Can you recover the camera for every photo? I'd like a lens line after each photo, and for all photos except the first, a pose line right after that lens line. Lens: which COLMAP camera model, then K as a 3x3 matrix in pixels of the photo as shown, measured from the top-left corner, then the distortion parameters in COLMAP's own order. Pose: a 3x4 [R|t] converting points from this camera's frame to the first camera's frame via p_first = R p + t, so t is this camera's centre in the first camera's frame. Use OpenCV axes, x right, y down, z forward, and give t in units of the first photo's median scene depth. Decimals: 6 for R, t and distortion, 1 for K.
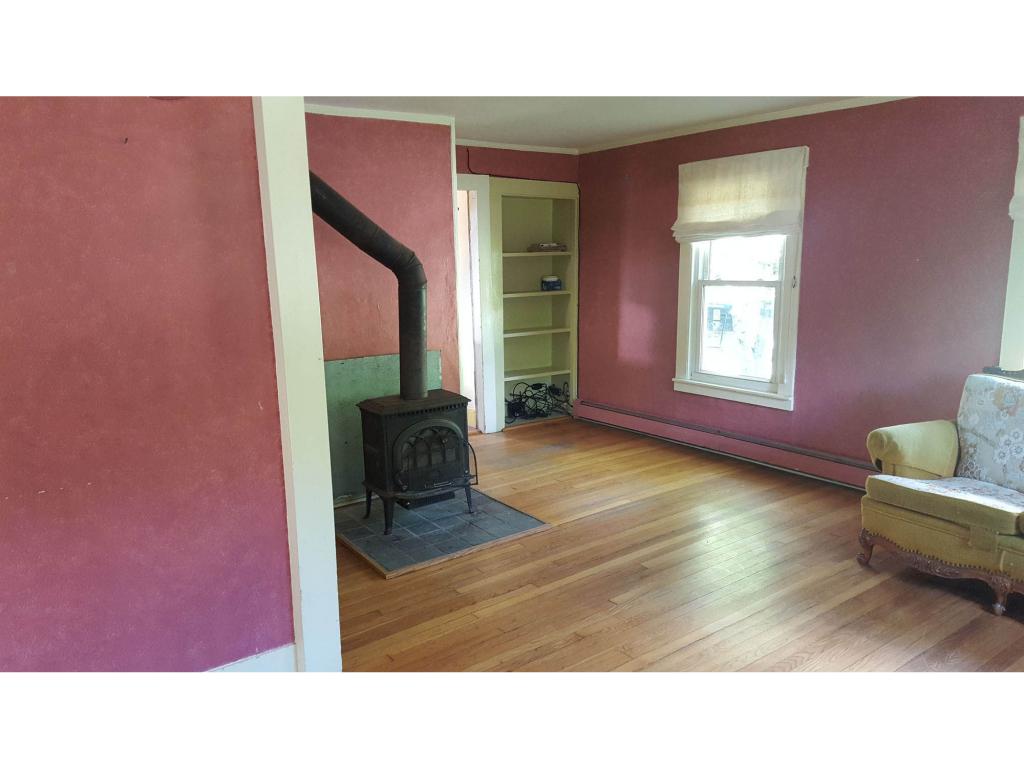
lens RADIAL K [[730.0, 0, 512.5], [0, 730.0, 391.7], [0, 0, 1]] dist [0.085595, -0.000264]
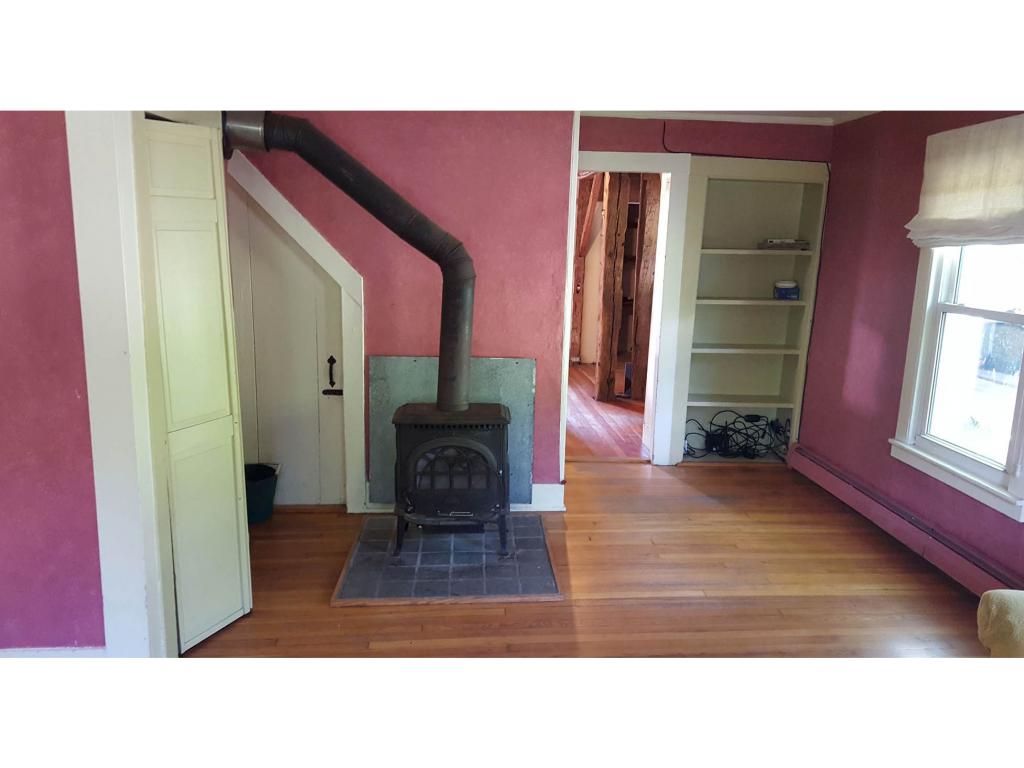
lens RADIAL K [[767.4, 0, 506.2], [0, 767.4, 381.3], [0, 0, 1]] dist [0.093776, -0.107772]
pose [[0.857095, 0.138117, -0.496298, 0.281607], [-0.140447, 0.989544, 0.032835, -0.048377], [0.495644, 0.041561, 0.867531, 0.178894]]
